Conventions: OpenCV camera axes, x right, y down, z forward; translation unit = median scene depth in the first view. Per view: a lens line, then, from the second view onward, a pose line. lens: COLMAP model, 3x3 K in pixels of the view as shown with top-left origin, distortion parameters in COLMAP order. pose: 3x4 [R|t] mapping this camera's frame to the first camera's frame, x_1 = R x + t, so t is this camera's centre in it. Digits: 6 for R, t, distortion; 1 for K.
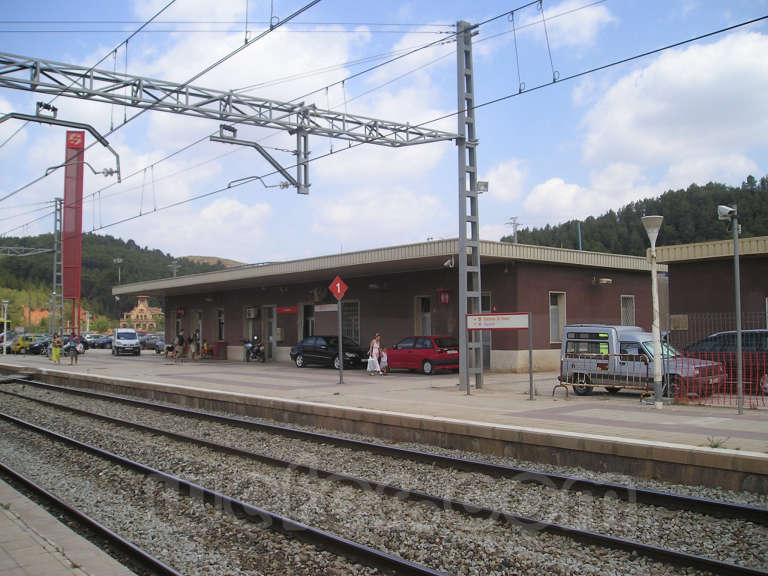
lens RADIAL K [[778.9, 0, 371.5], [0, 778.9, 277.4], [0, 0, 1]] dist [-0.080439, 0.000000]
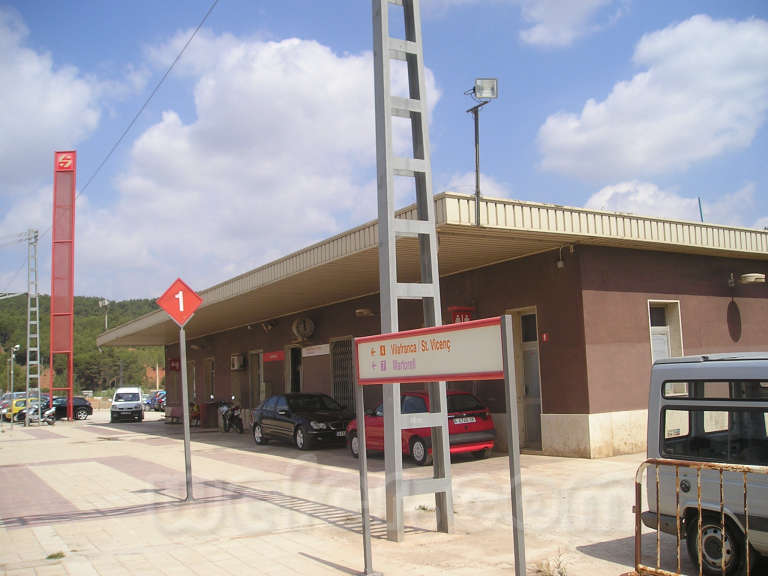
lens RADIAL K [[778.9, 0, 383.3], [0, 778.9, 292.9], [0, 0, 1]] dist [-0.080439, 0.000000]
pose [[0.988144, -0.049483, -0.145337, 0.193717], [0.043205, 0.998005, -0.046040, 0.045570], [0.147325, 0.039215, 0.988310, 0.686353]]
